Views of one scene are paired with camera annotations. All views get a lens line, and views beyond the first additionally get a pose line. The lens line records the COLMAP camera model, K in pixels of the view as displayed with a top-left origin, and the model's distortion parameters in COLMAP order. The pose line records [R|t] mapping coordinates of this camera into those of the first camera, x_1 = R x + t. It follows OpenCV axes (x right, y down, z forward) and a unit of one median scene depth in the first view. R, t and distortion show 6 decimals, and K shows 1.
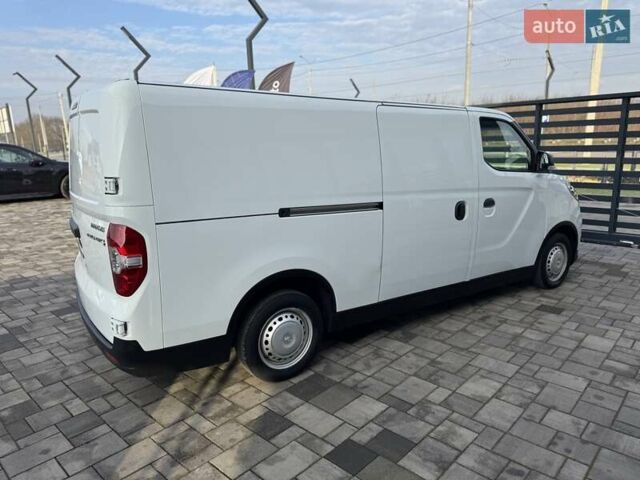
lens RADIAL K [[454.4, 0, 315.7], [0, 454.4, 239.4], [0, 0, 1]] dist [0.035668, -0.041732]
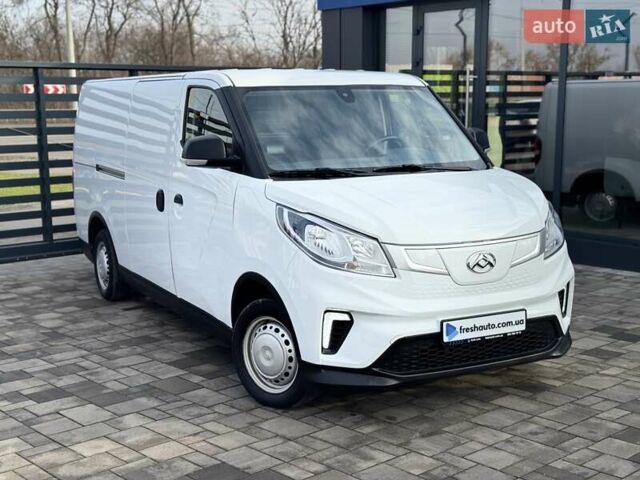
lens RADIAL K [[901.7, 0, 316.8], [0, 901.7, 240.5], [0, 0, 1]] dist [0.106387, 0.000000]
pose [[0.085696, -0.122498, 0.988762, -1.917759], [0.219332, 0.970386, 0.101212, -0.202937], [-0.971880, 0.208193, 0.110026, 1.121256]]
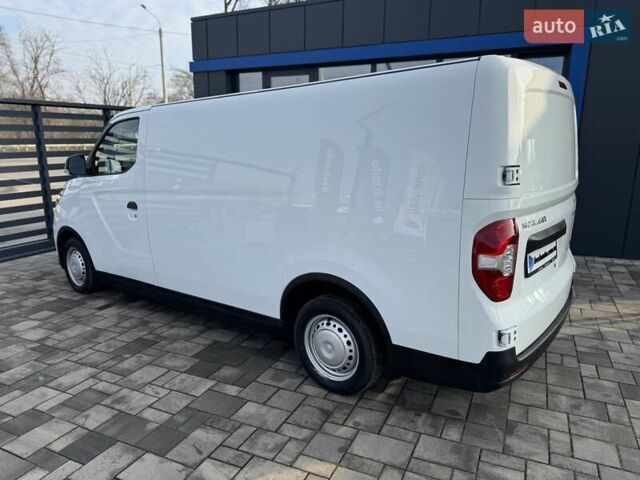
lens RADIAL K [[454.4, 0, 316.4], [0, 454.4, 240.0], [0, 0, 1]] dist [0.035668, -0.041732]
pose [[-0.304873, -0.173218, 0.936509, -1.134400], [0.214559, 0.945551, 0.244738, -0.292694], [-0.927910, 0.275551, -0.251107, 1.570835]]
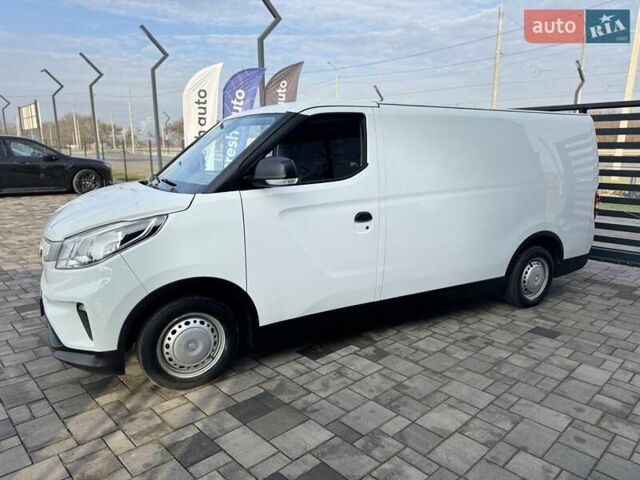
lens RADIAL K [[454.4, 0, 318.4], [0, 454.4, 240.0], [0, 0, 1]] dist [0.035668, -0.041732]
pose [[0.997985, 0.043243, -0.046442, 0.132513], [-0.043828, 0.998971, -0.011664, -0.000024], [0.045890, 0.013676, 0.998853, 0.096039]]
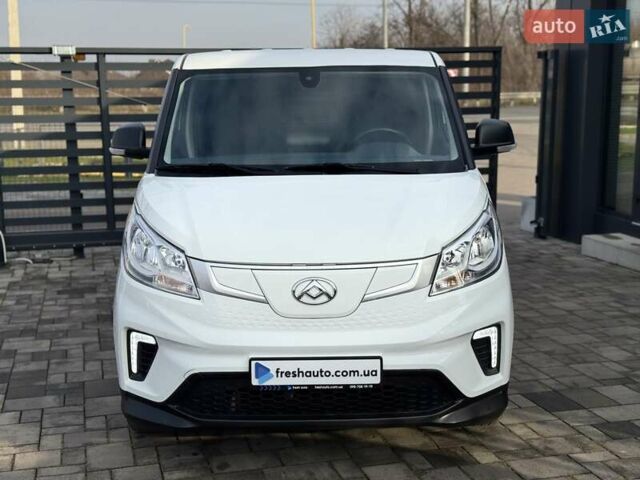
lens RADIAL K [[901.7, 0, 319.8], [0, 901.7, 239.5], [0, 0, 1]] dist [0.106387, 0.000000]
pose [[0.529730, -0.115404, 0.840279, -1.423747], [0.175795, 0.984126, 0.024334, -0.058413], [-0.829748, 0.134826, 0.541608, 0.412925]]
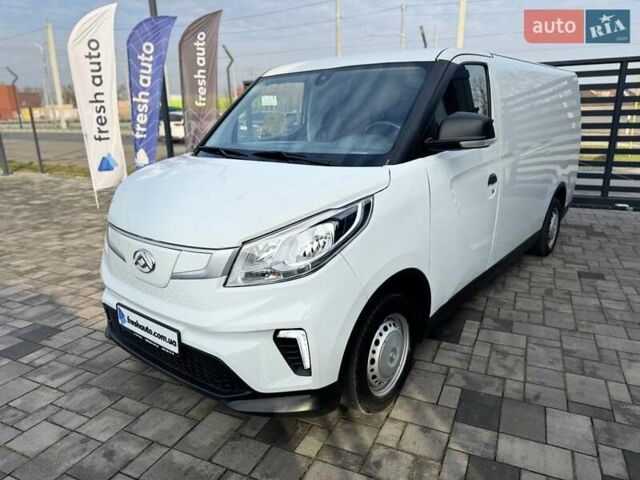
lens RADIAL K [[454.4, 0, 318.7], [0, 454.4, 242.4], [0, 0, 1]] dist [0.035668, -0.041732]
pose [[0.950057, -0.076657, 0.302514, -0.451270], [0.059089, 0.996014, 0.066820, -0.024809], [-0.306431, -0.045607, 0.950800, 0.334730]]
